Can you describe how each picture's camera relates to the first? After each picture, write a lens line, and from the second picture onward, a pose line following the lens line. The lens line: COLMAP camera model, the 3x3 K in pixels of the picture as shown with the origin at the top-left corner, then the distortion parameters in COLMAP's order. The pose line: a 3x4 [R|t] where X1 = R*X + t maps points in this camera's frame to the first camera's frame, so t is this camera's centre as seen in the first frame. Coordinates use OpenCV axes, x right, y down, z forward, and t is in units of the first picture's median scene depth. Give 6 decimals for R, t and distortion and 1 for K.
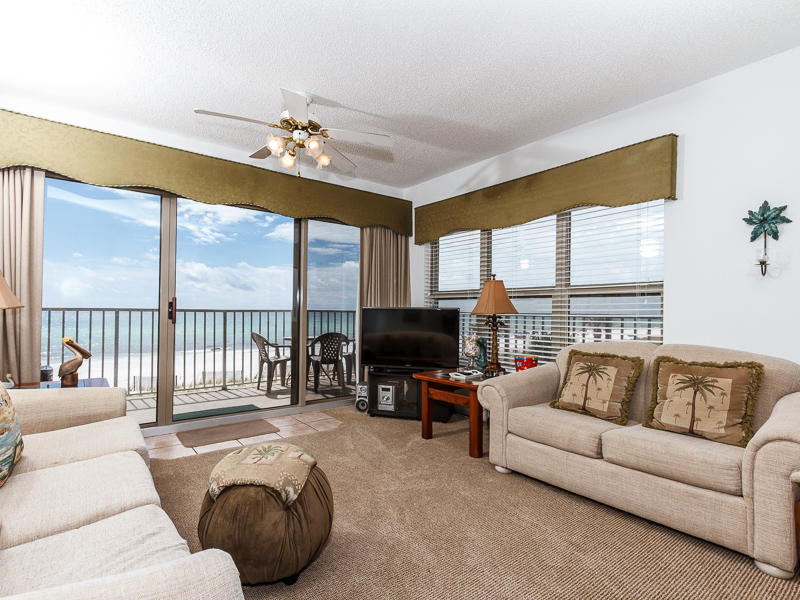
lens RADIAL K [[406.2, 0, 355.7], [0, 406.2, 300.6], [0, 0, 1]] dist [0.001804, 0.000371]
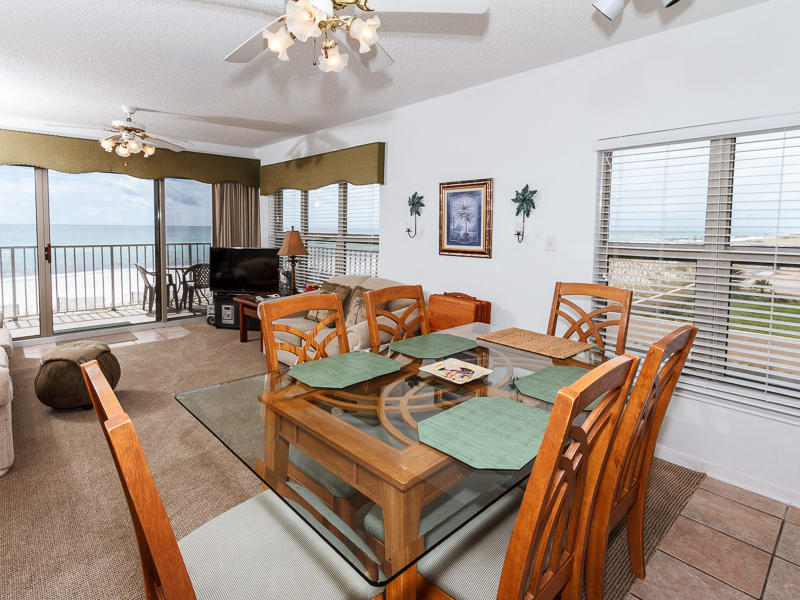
lens RADIAL K [[410.9, 0, 339.7], [0, 410.9, 249.7], [0, 0, 1]] dist [0.001439, -0.000739]
pose [[0.994994, -0.003701, 0.099865, 0.333216], [-0.003932, 0.997090, 0.076129, -0.085558], [-0.099856, -0.076141, 0.992084, -0.396990]]
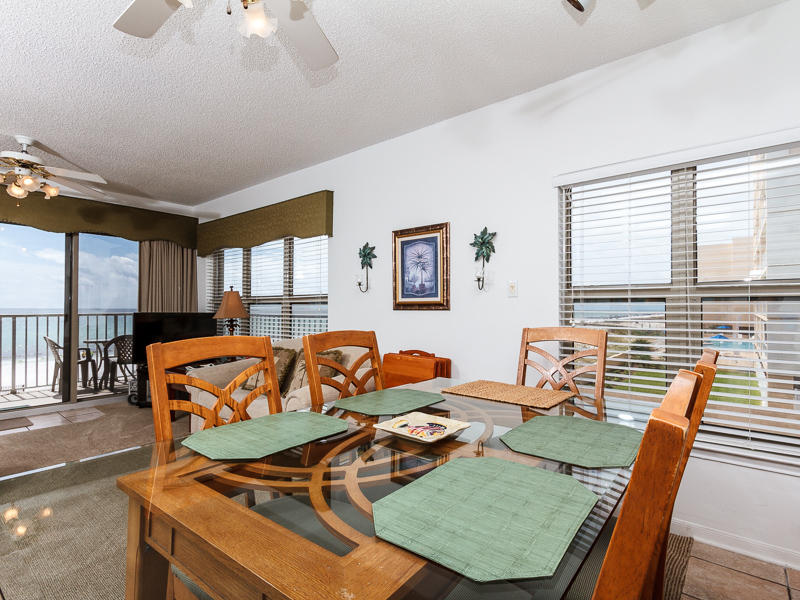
lens RADIAL K [[406.2, 0, 355.7], [0, 406.2, 300.6], [0, 0, 1]] dist [0.001804, 0.000371]
pose [[0.968654, 0.000401, 0.248412, 0.370987], [-0.000956, 0.999997, 0.002113, -0.021114], [-0.248410, -0.002284, 0.968652, -0.275816]]
